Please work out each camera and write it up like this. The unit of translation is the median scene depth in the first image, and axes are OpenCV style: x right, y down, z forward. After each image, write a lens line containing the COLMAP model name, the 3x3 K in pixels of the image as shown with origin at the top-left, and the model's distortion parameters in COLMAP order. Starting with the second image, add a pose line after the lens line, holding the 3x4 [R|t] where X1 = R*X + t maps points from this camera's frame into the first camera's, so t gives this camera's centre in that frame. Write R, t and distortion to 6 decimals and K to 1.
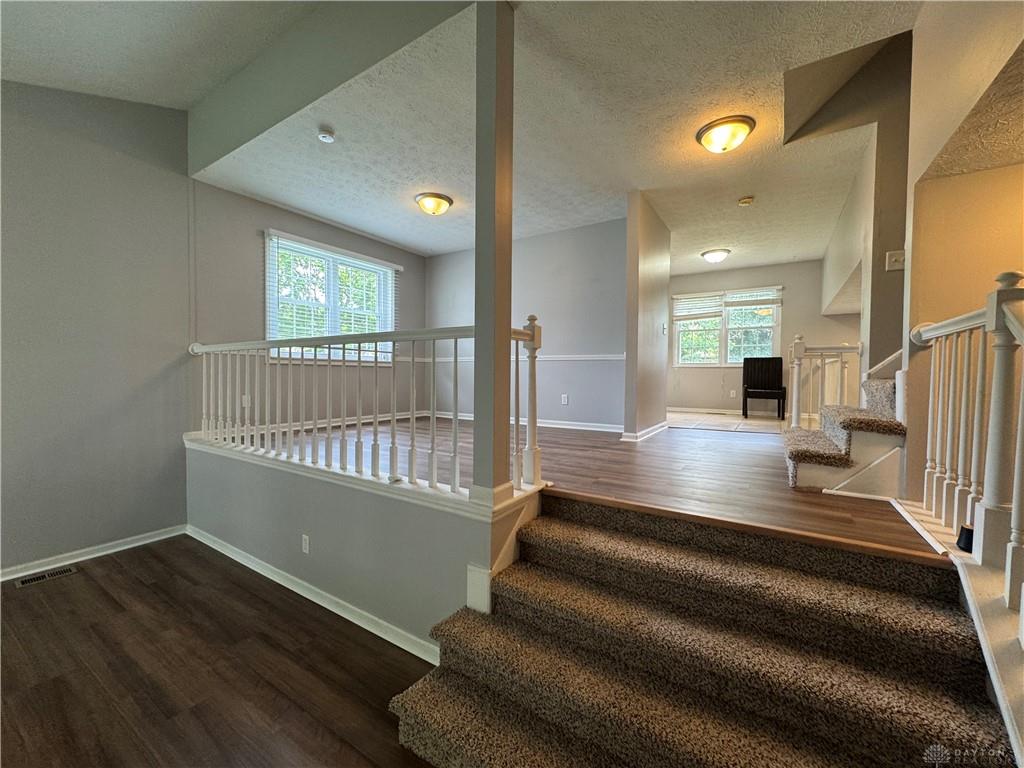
lens RADIAL K [[410.7, 0, 512.0], [0, 410.7, 384.0], [0, 0, 1]] dist [-0.001506, -0.000226]
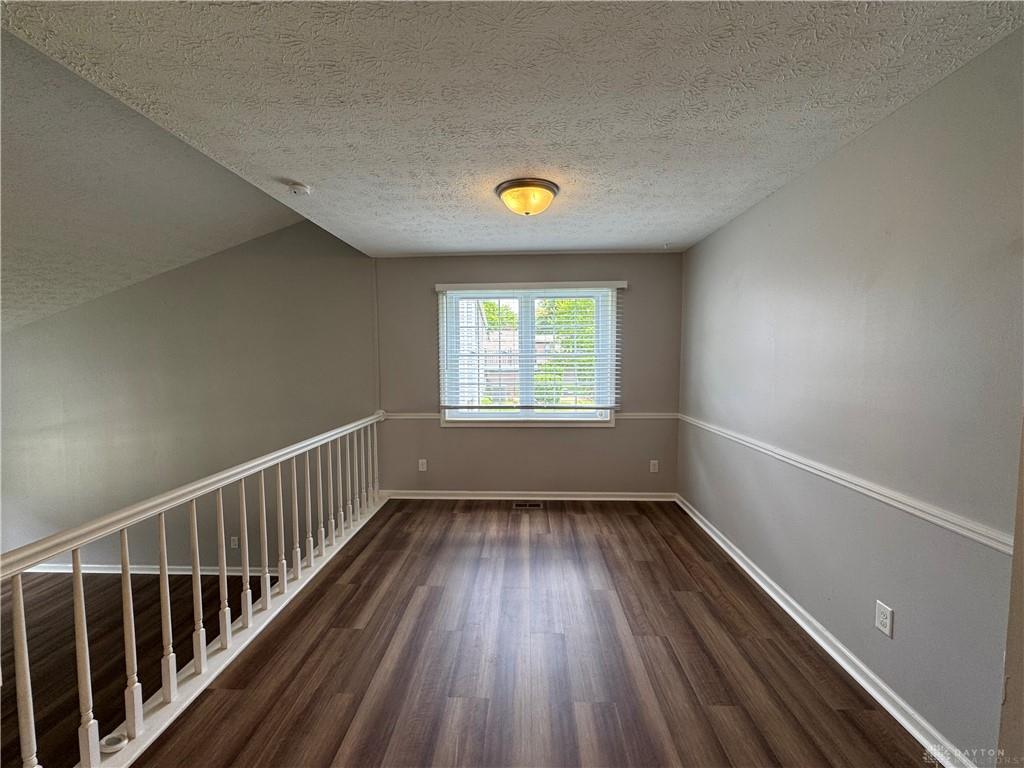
lens RADIAL K [[410.7, 0, 512.0], [0, 410.7, 384.0], [0, 0, 1]] dist [-0.001506, -0.000226]
pose [[0.505576, 0.039659, -0.861870, 0.305416], [-0.008587, 0.999125, 0.040938, -0.196939], [0.862739, -0.013297, 0.505474, 0.678745]]
